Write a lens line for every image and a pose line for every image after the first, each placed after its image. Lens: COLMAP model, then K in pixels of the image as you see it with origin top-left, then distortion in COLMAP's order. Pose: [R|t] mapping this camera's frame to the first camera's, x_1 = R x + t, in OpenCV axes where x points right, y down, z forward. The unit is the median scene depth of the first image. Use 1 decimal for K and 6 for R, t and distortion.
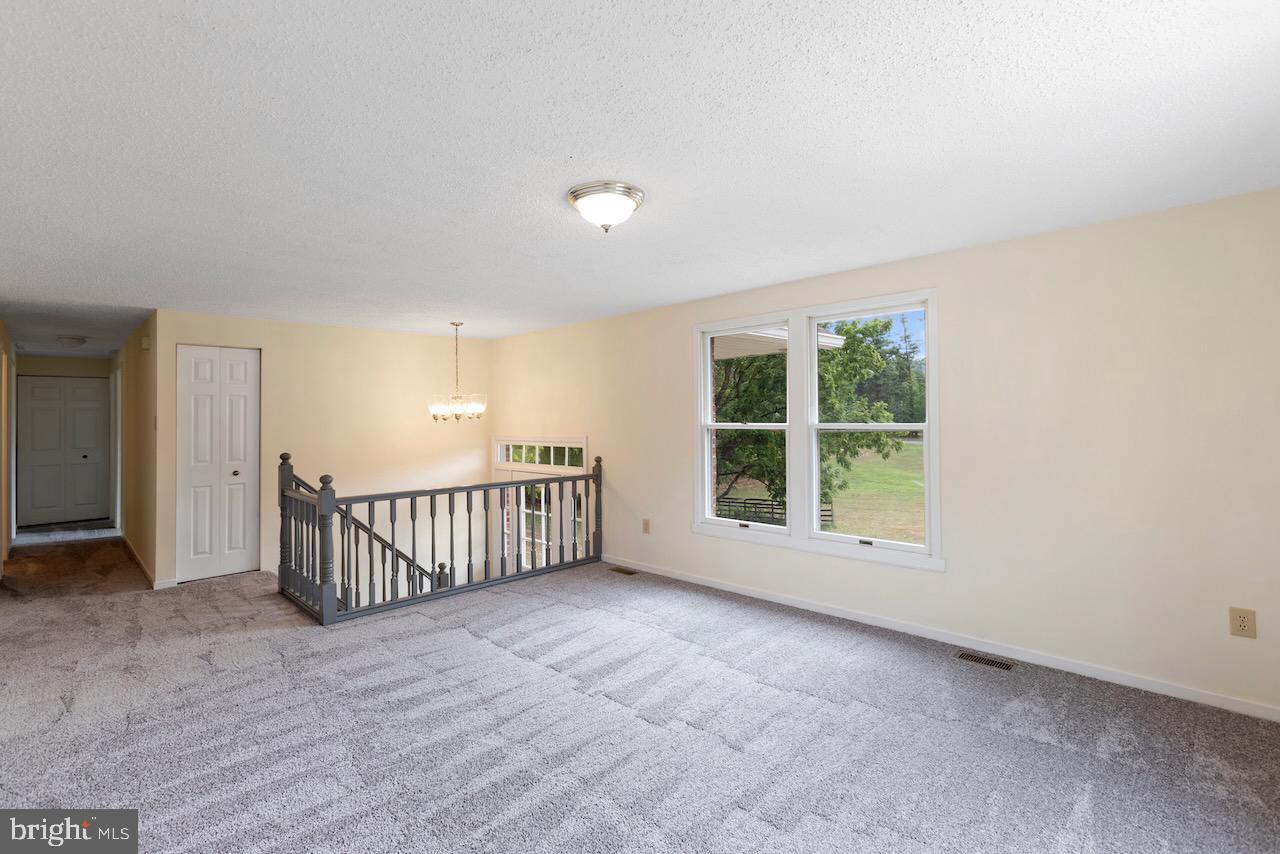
lens RADIAL K [[588.3, 0, 640.0], [0, 588.3, 427.0], [0, 0, 1]] dist [-0.001806, -0.000084]
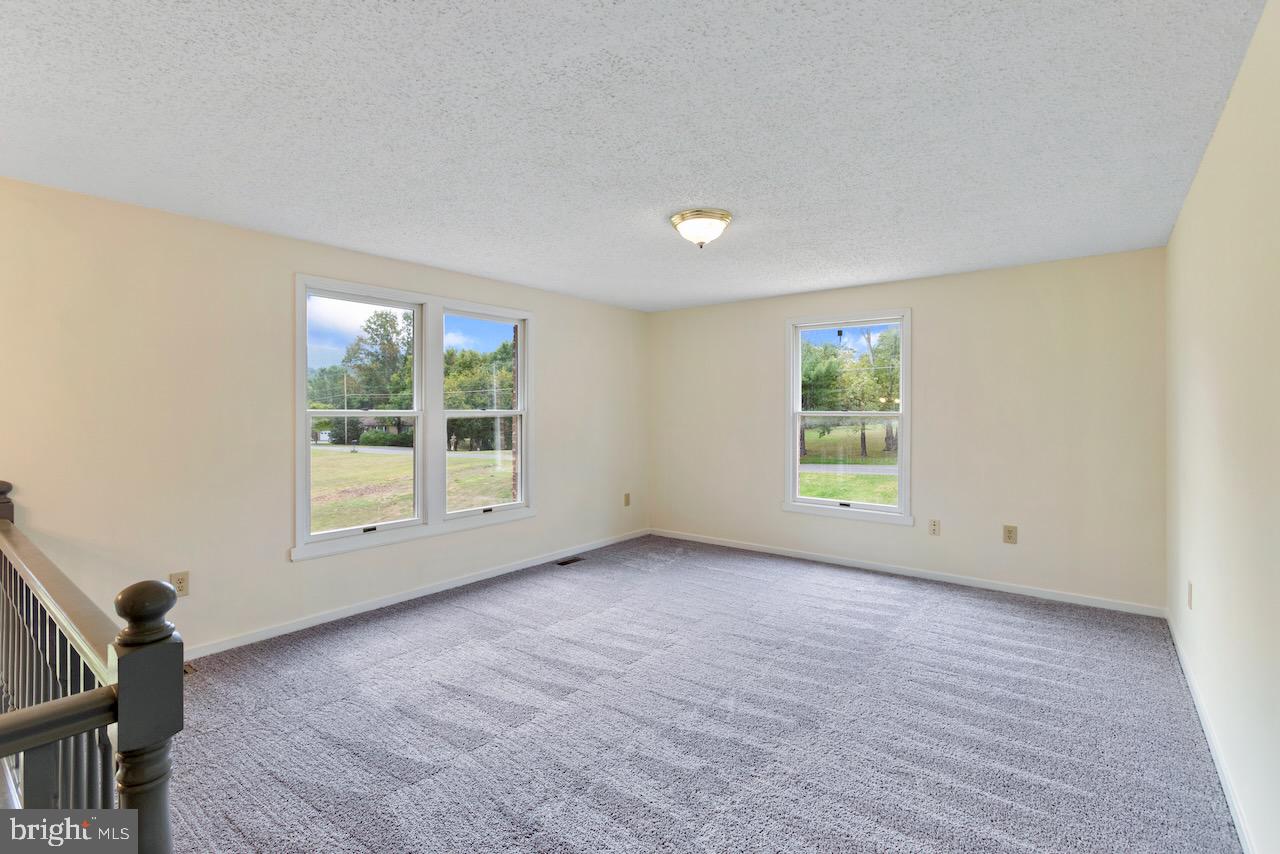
lens RADIAL K [[588.3, 0, 640.0], [0, 588.3, 427.0], [0, 0, 1]] dist [-0.001806, -0.000084]
pose [[-0.116317, -0.021584, 0.992978, -0.918947], [0.005498, 0.999735, 0.022375, 0.001114], [-0.993197, 0.008062, -0.116167, 0.905272]]
